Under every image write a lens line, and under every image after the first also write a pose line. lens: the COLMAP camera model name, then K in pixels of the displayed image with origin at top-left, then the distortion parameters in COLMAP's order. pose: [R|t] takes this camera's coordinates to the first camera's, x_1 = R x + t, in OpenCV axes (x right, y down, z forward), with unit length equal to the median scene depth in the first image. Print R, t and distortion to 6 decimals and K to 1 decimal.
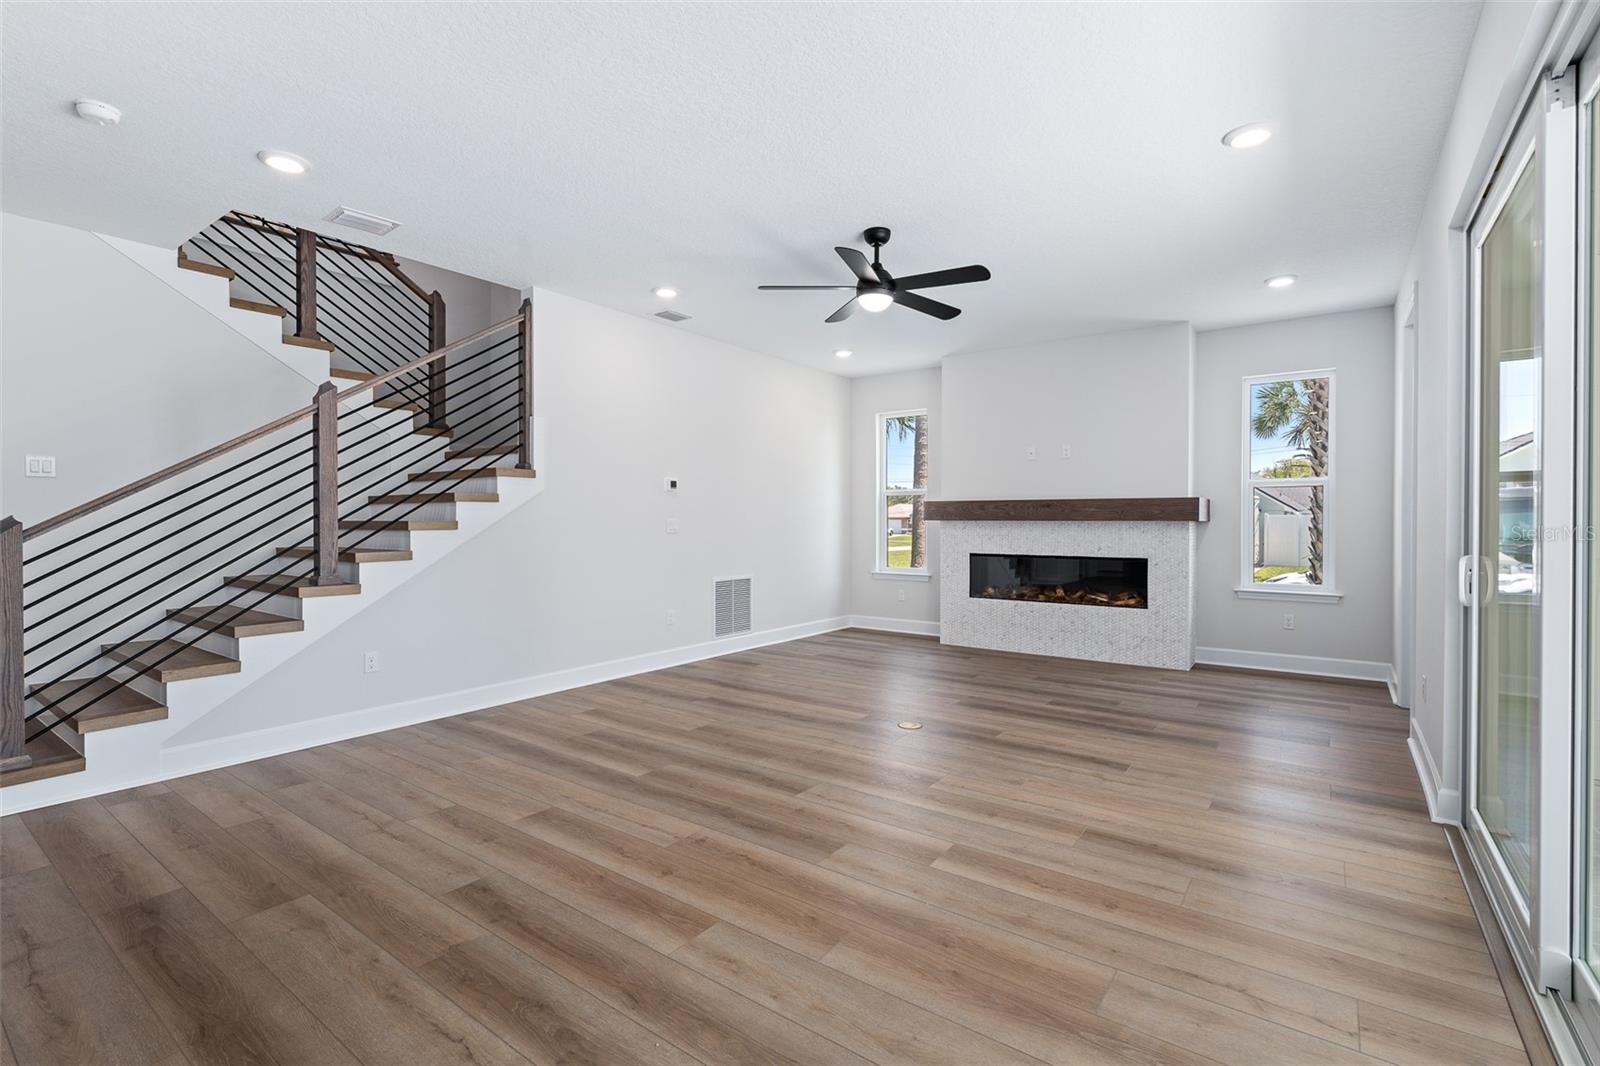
lens RADIAL K [[720.1, 0, 797.3], [0, 720.1, 524.5], [0, 0, 1]] dist [-0.001487, 0.000396]
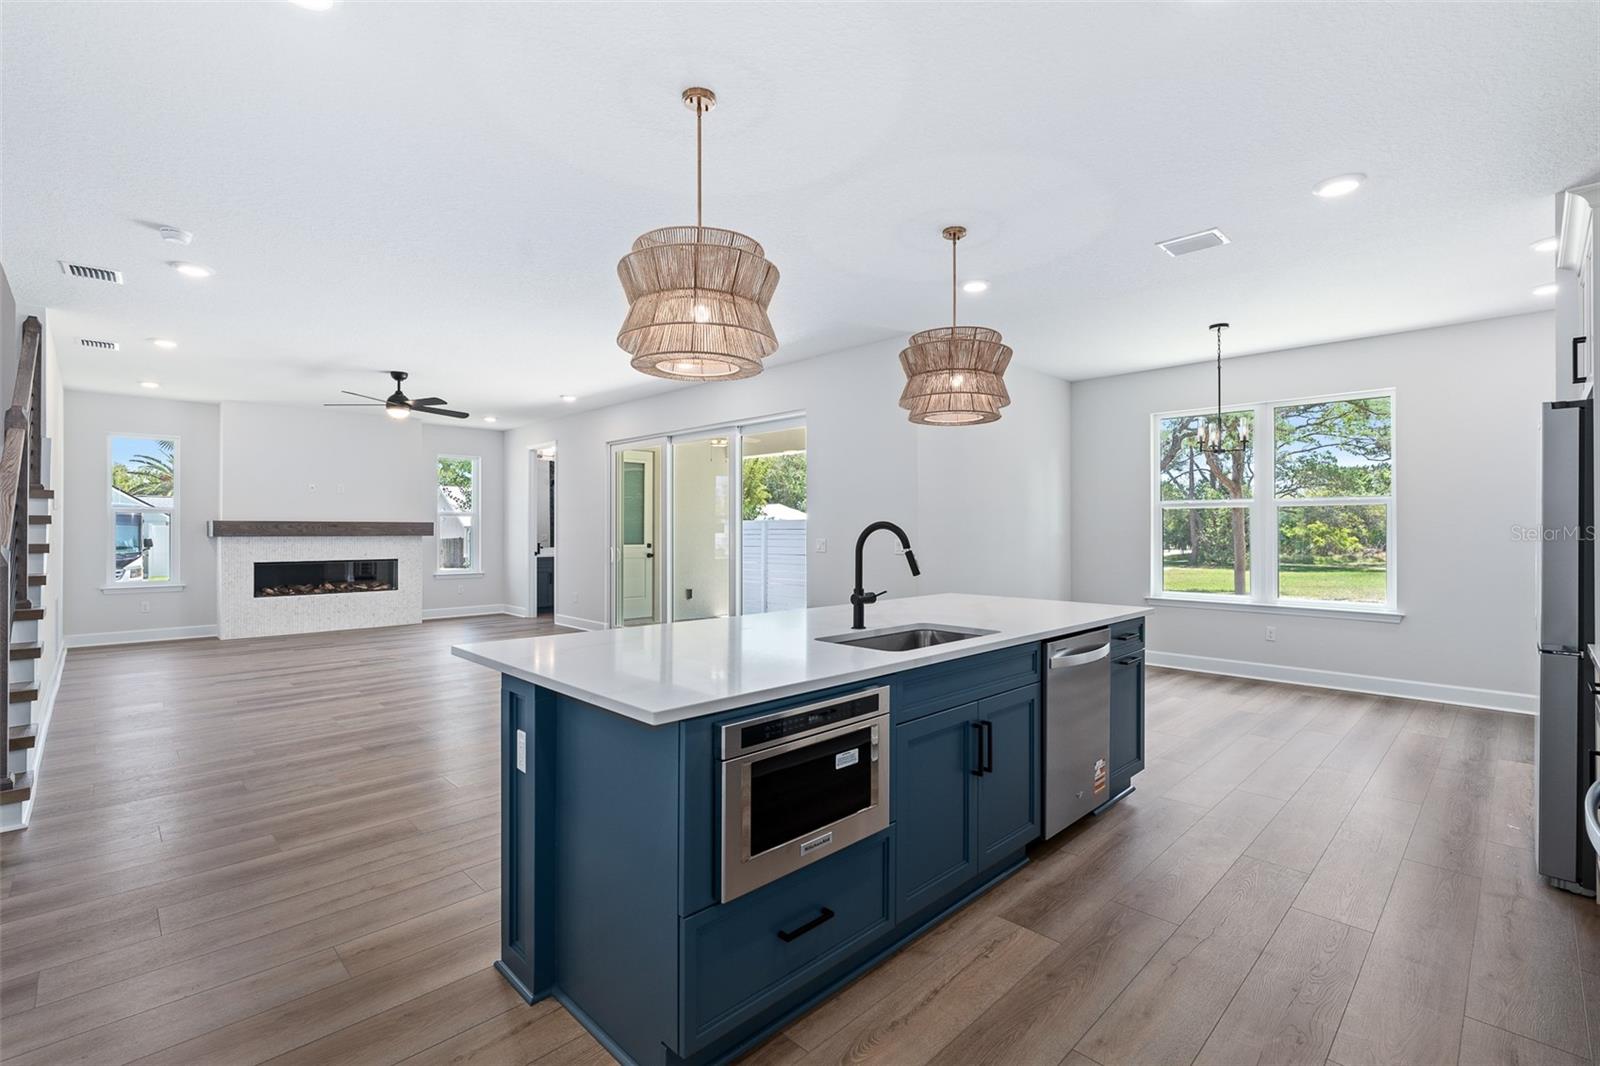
lens RADIAL K [[720.1, 0, 797.3], [0, 720.1, 524.5], [0, 0, 1]] dist [-0.001487, 0.000396]
pose [[0.161484, 0.001423, 0.986874, -0.924680], [0.005188, 0.999984, -0.002291, -0.020295], [-0.986862, 0.005490, 0.161474, -0.145255]]
